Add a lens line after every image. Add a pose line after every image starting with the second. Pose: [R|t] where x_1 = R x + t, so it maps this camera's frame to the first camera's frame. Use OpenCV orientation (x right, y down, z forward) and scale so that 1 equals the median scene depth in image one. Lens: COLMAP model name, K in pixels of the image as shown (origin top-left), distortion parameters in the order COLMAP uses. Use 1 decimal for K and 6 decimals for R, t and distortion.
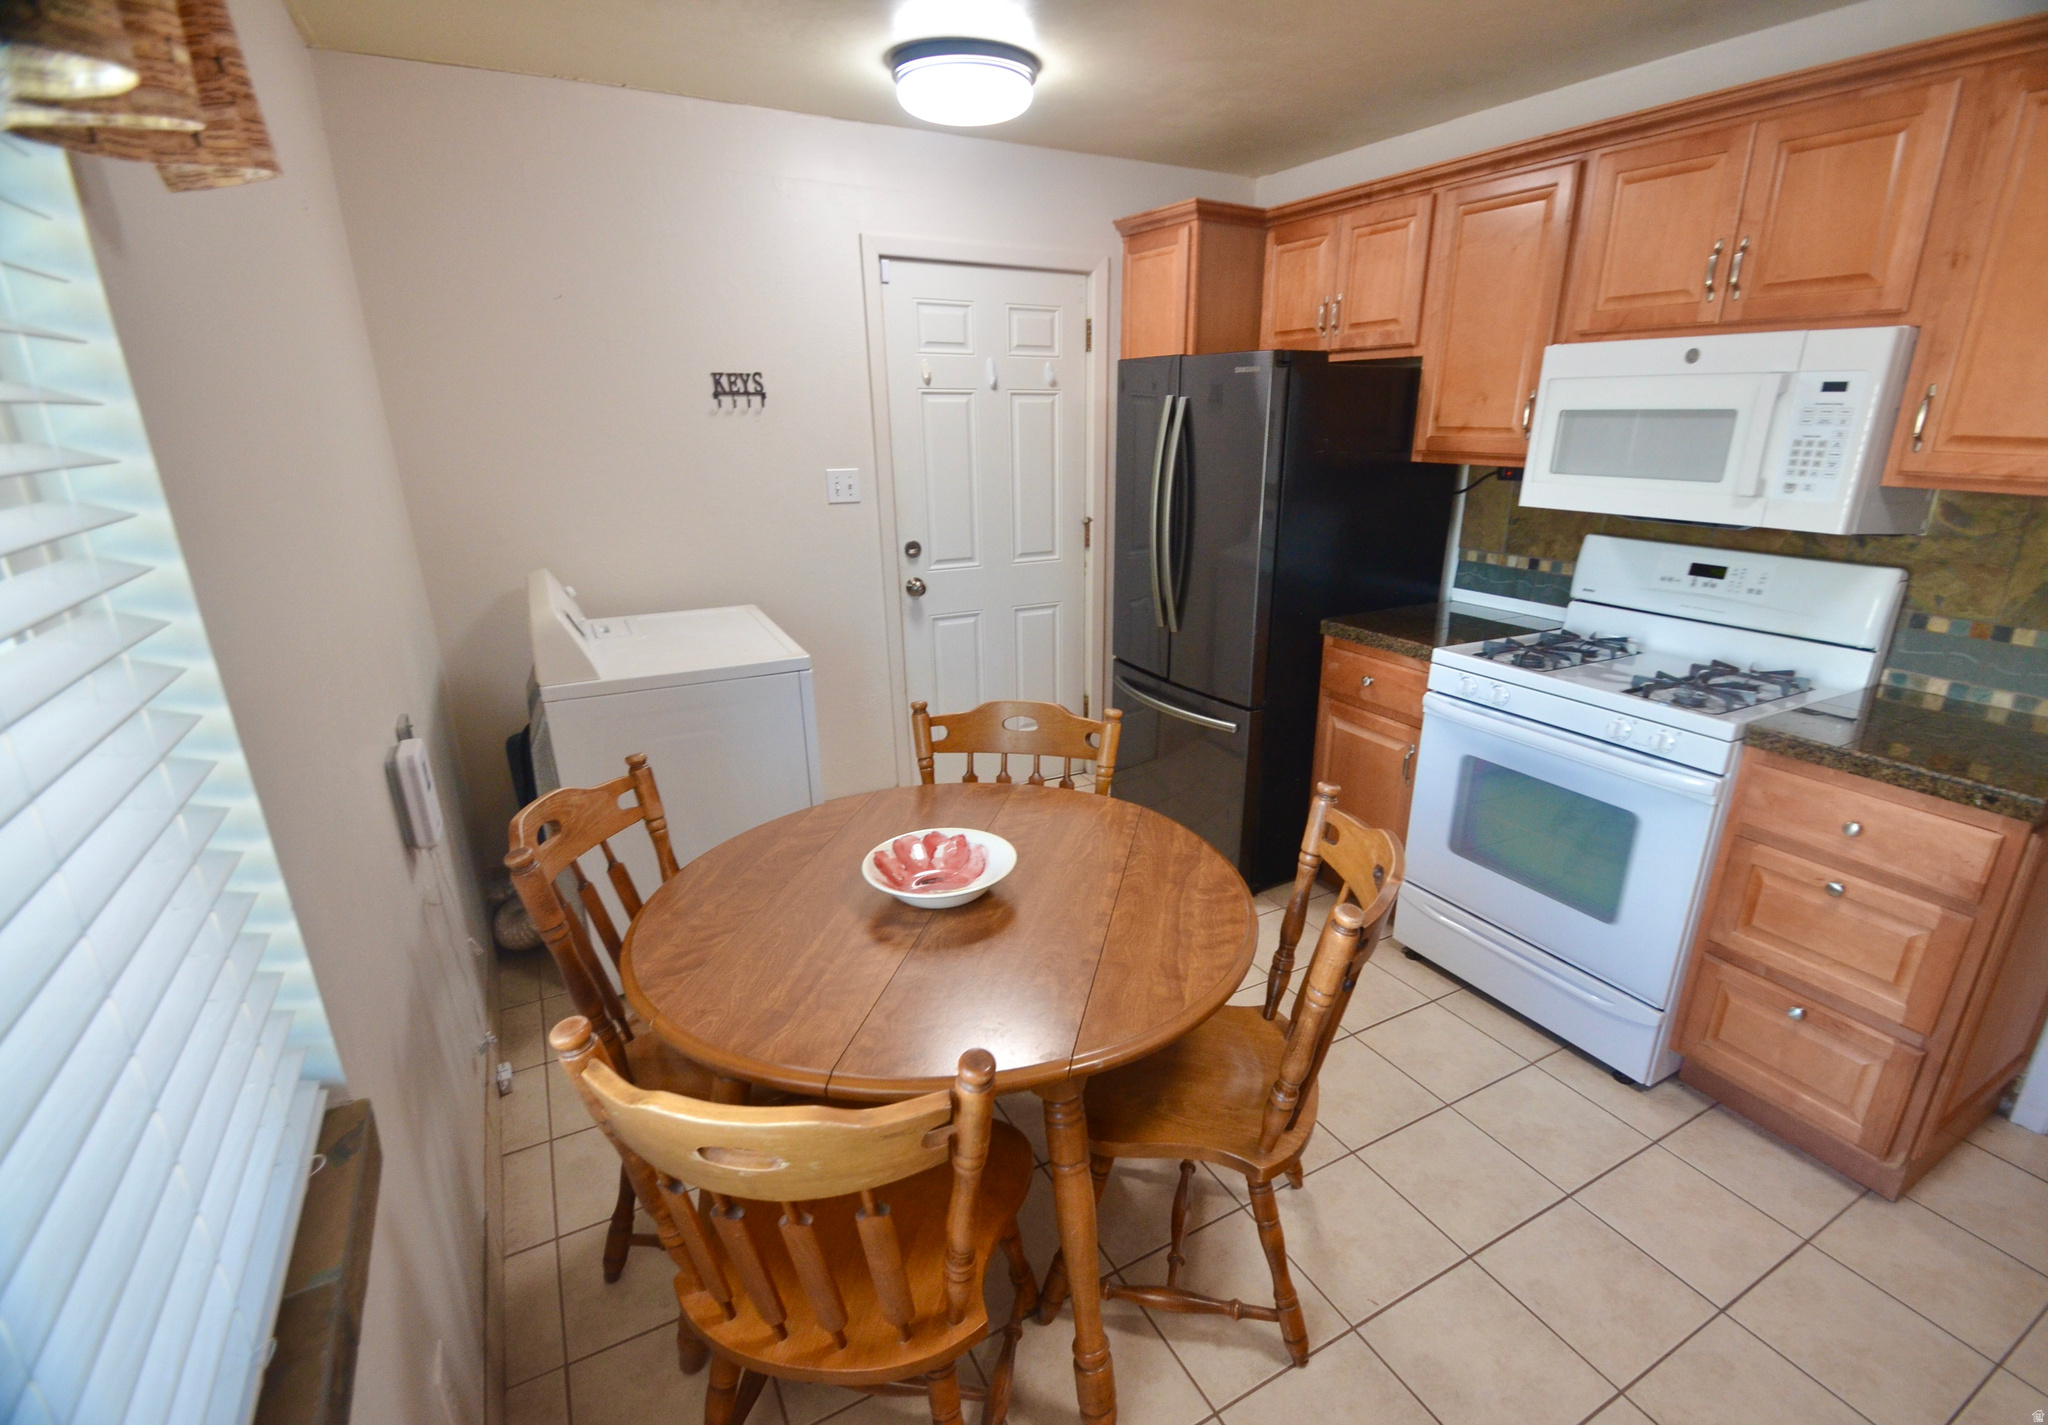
lens RADIAL K [[933.2, 0, 1032.0], [0, 933.2, 732.7], [0, 0, 1]] dist [-0.001601, -0.000481]
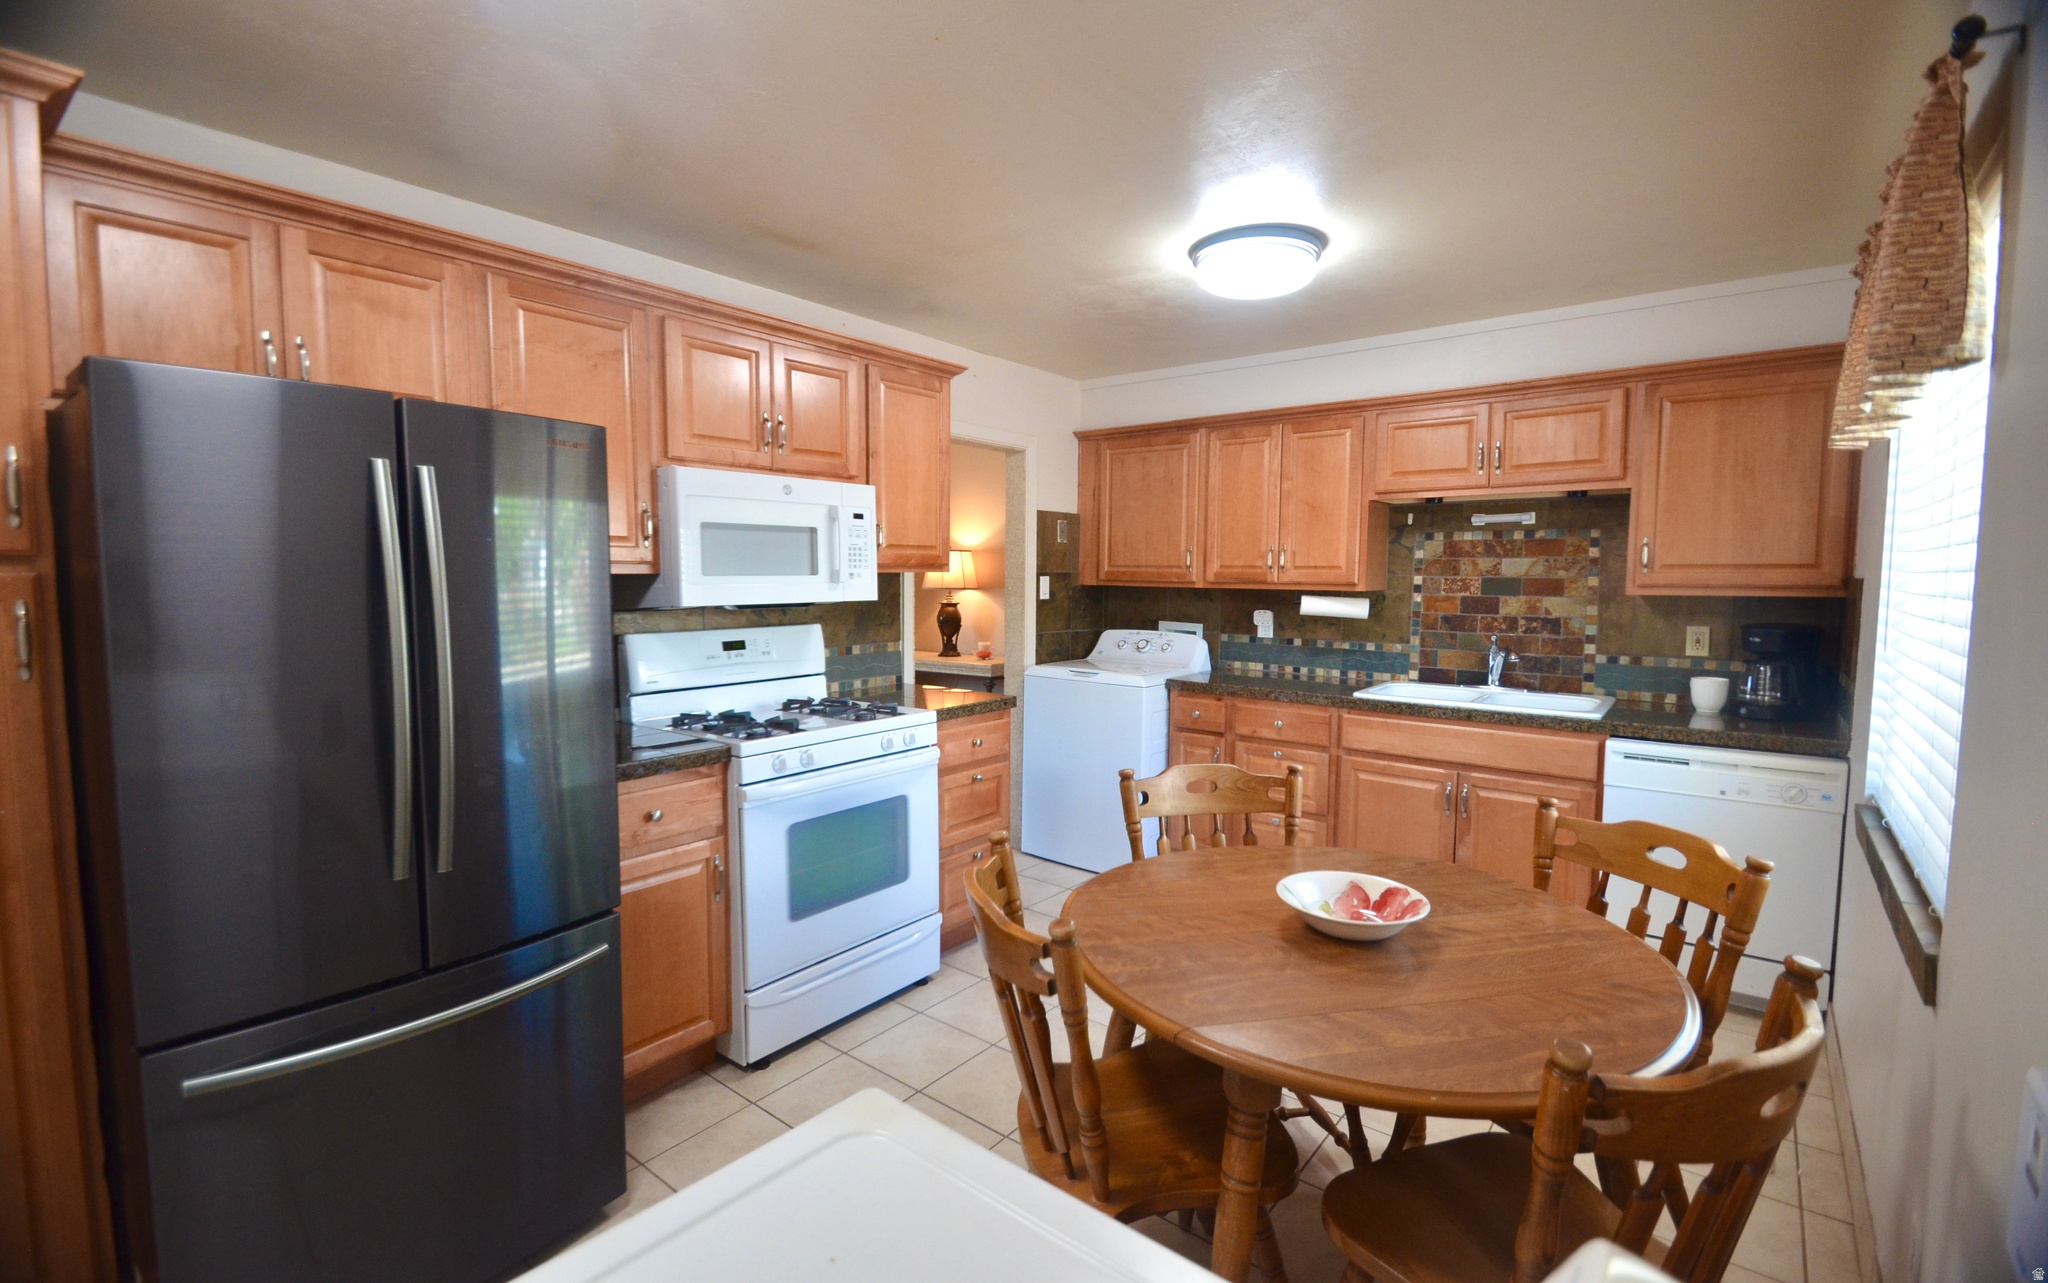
lens RADIAL K [[897.4, 0, 1024.9], [0, 897.4, 627.5], [0, 0, 1]] dist [0.003810, -0.000898]
pose [[-0.373766, -0.059217, 0.925631, -0.677662], [0.301385, 0.936053, 0.181582, -0.345293], [-0.877192, 0.346841, -0.332018, 1.197801]]
